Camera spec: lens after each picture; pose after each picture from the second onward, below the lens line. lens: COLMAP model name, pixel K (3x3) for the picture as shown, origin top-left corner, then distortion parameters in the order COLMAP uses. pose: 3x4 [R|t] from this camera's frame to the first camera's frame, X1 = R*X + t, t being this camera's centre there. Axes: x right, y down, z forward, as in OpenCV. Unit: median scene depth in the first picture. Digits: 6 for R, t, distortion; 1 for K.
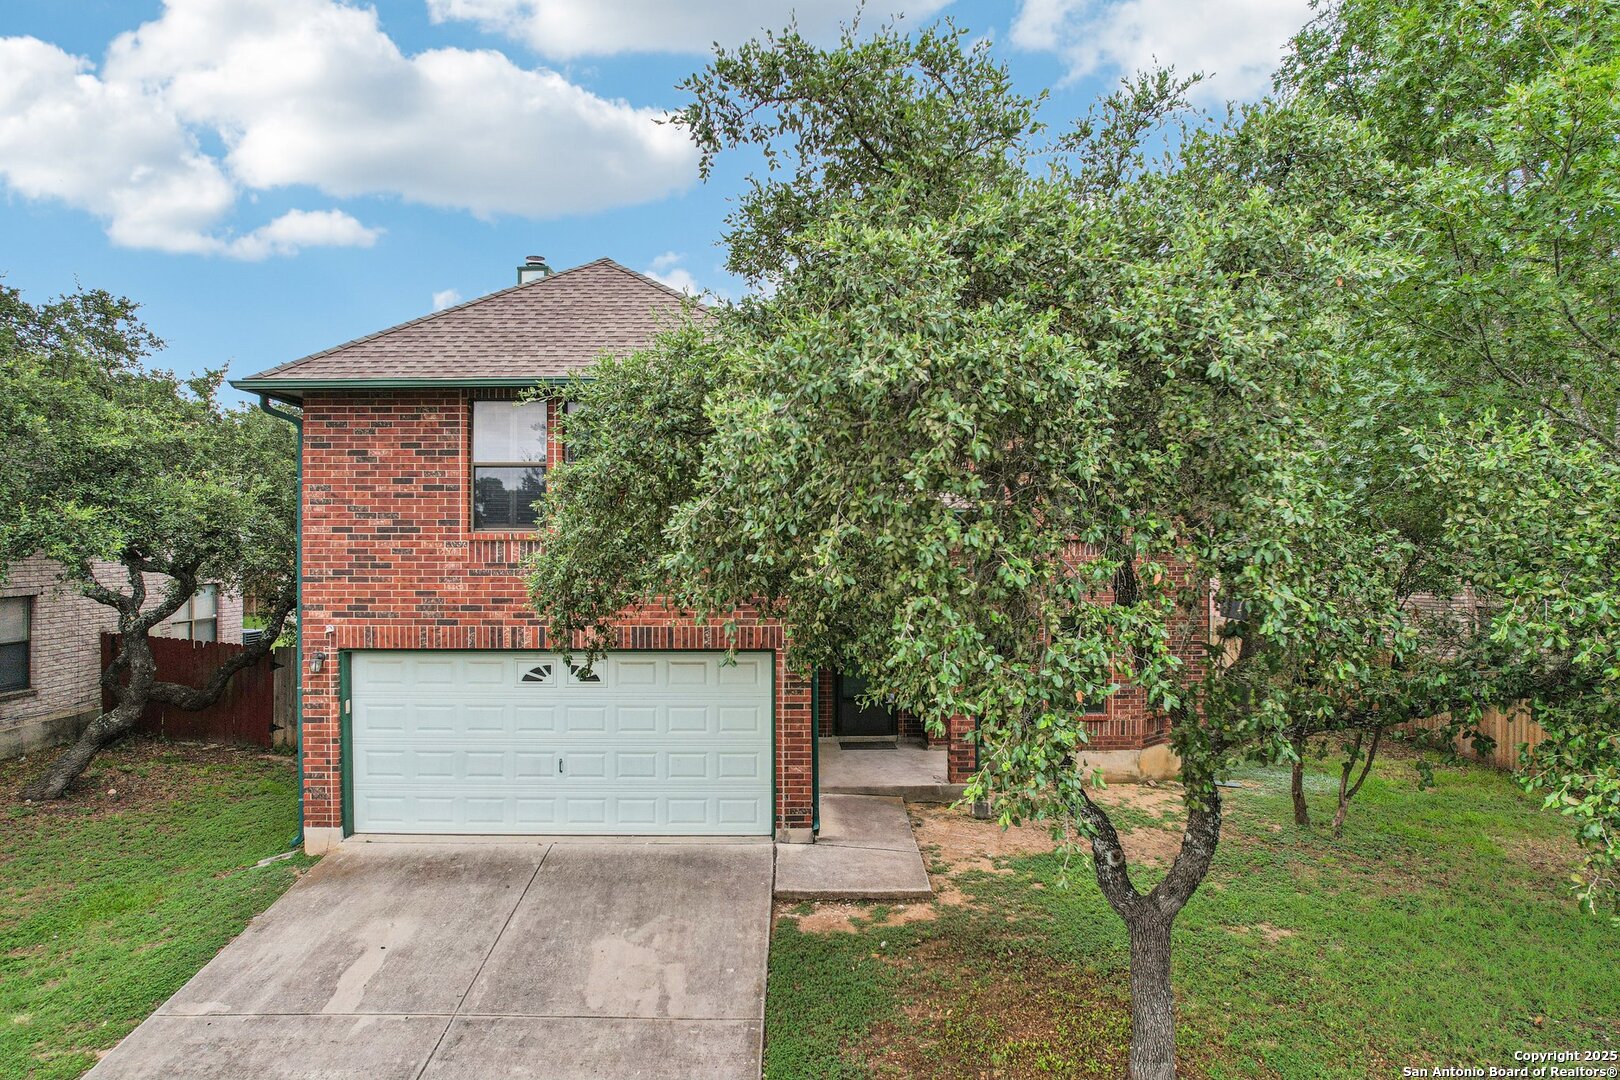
lens RADIAL K [[1030.7, 0, 818.8], [0, 1030.7, 541.0], [0, 0, 1]] dist [-0.076204, 0.067691]
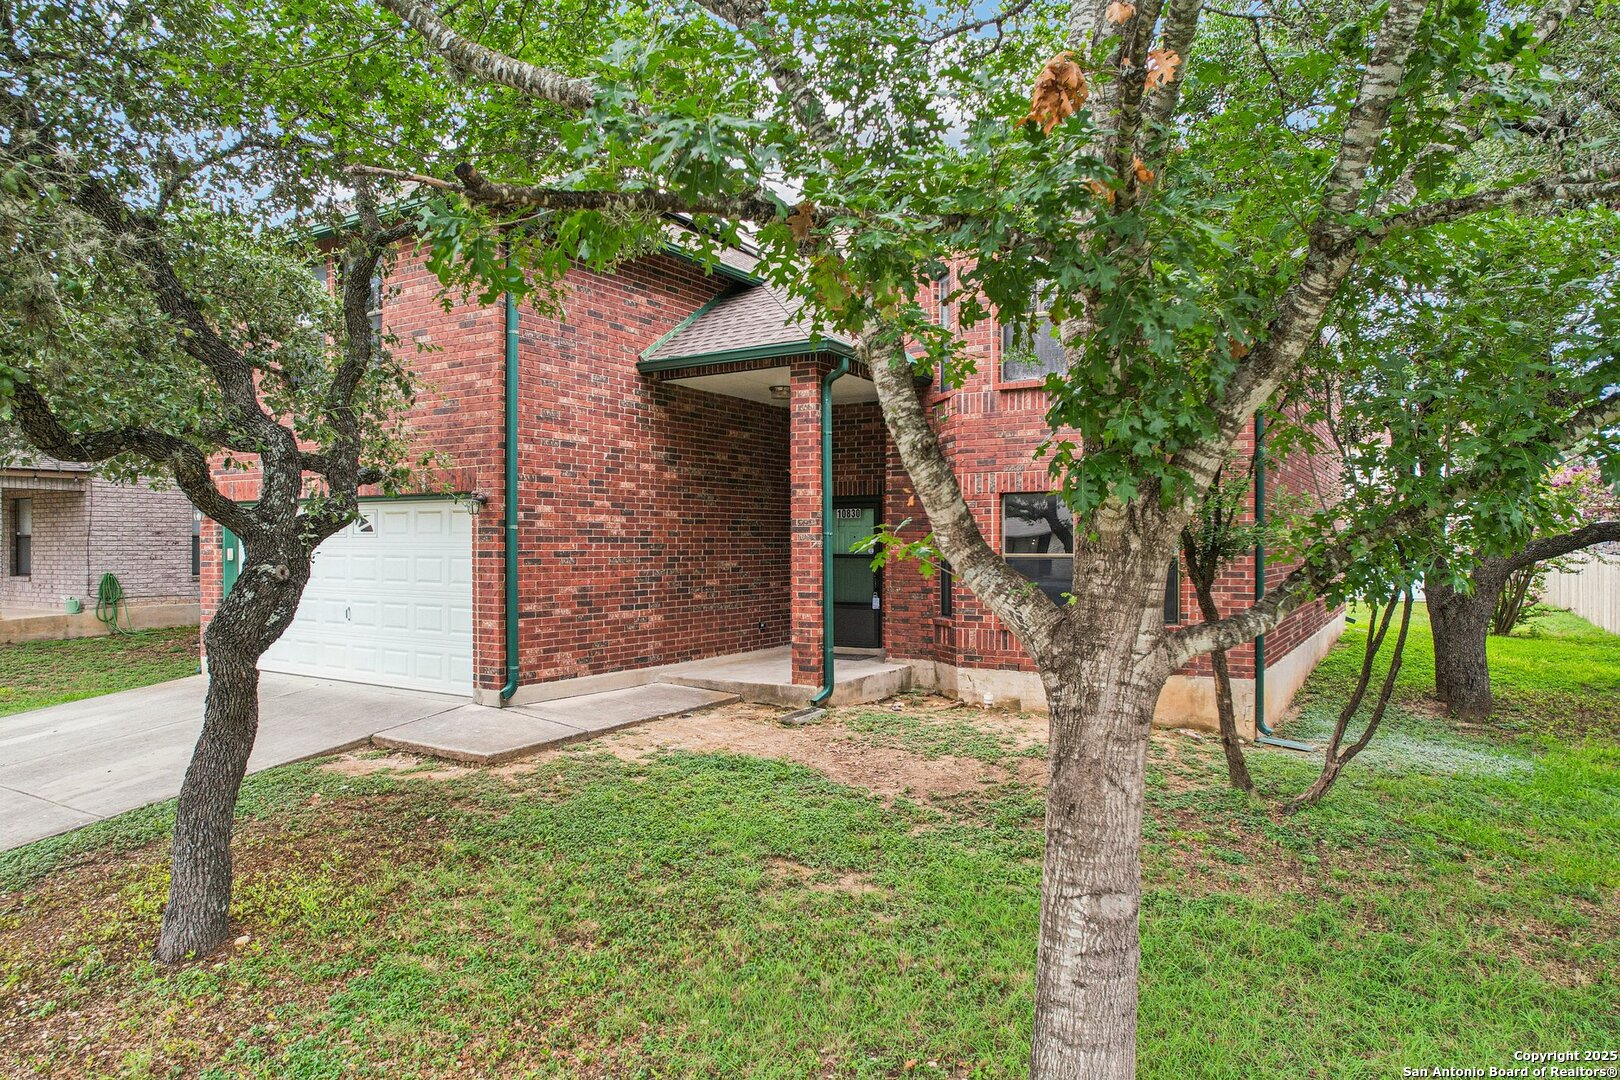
lens RADIAL K [[1030.7, 0, 818.8], [0, 1030.7, 541.0], [0, 0, 1]] dist [-0.076204, 0.067691]
pose [[0.853597, 0.002595, -0.520927, 0.702552], [0.000427, 0.999984, 0.005680, 0.145362], [0.520933, -0.005071, 0.853582, 0.386136]]
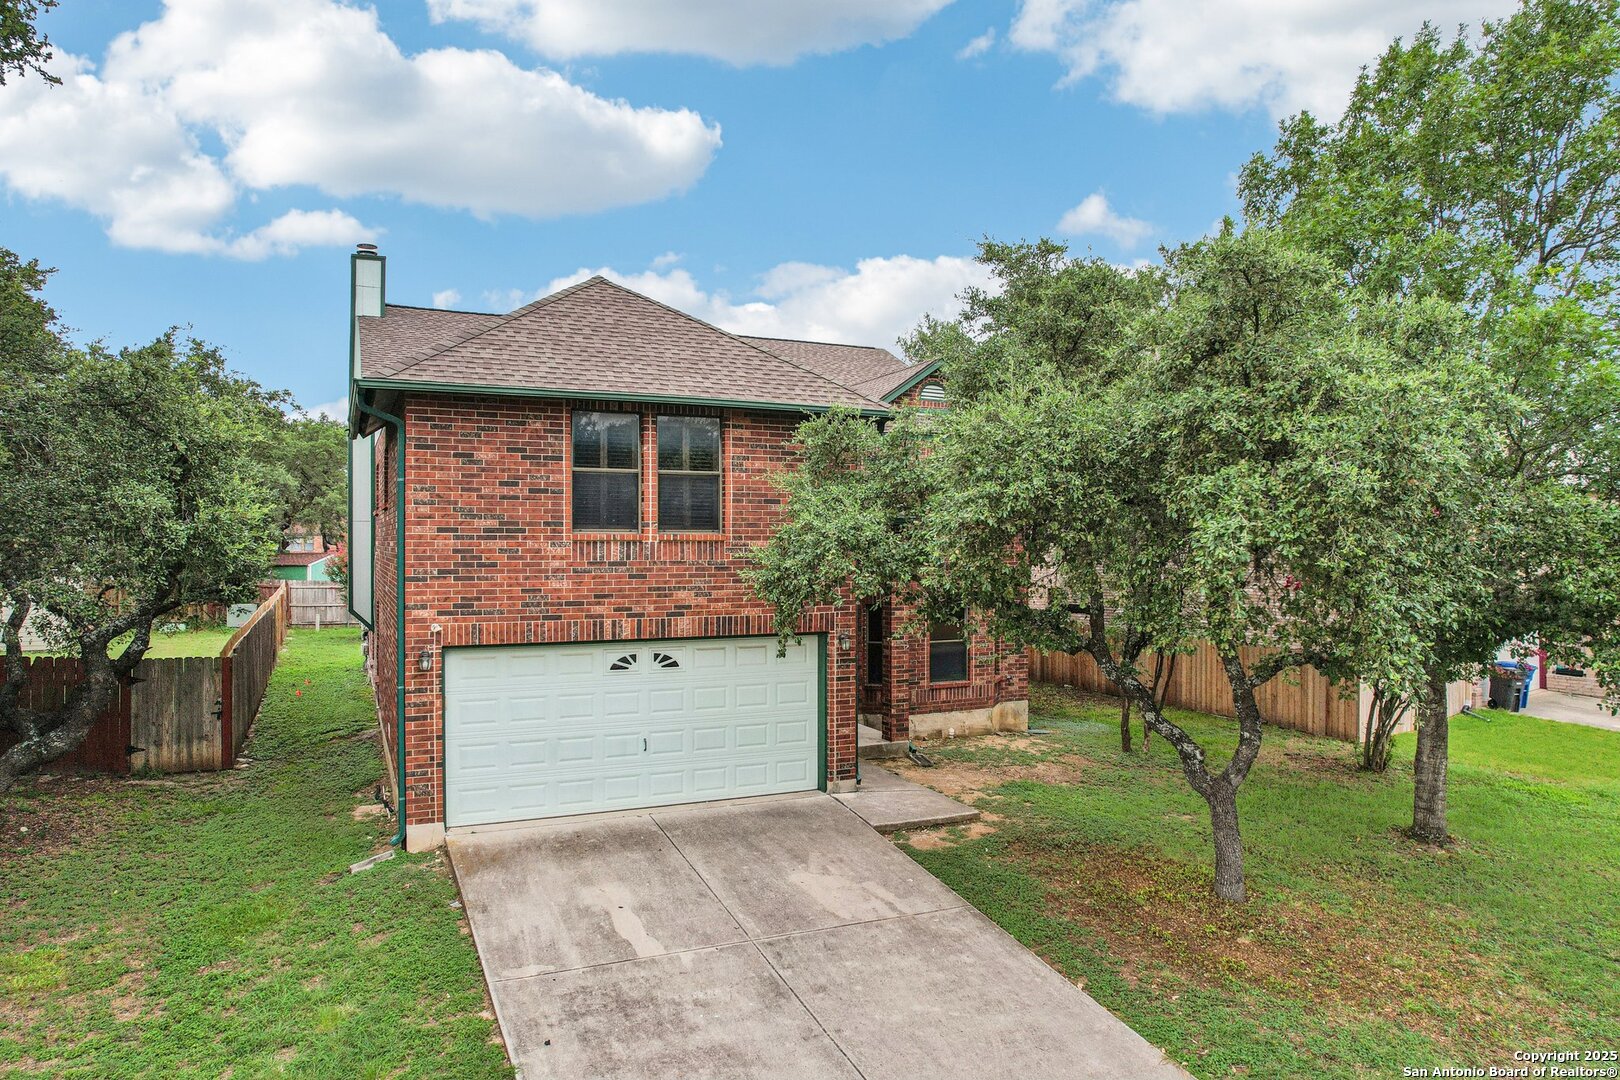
lens RADIAL K [[1030.7, 0, 818.8], [0, 1030.7, 541.0], [0, 0, 1]] dist [-0.076204, 0.067691]
pose [[0.912928, 0.000995, 0.408120, -0.546456], [-0.001150, 0.999999, 0.000133, -0.000613], [-0.408119, -0.000591, 0.912928, -0.088772]]
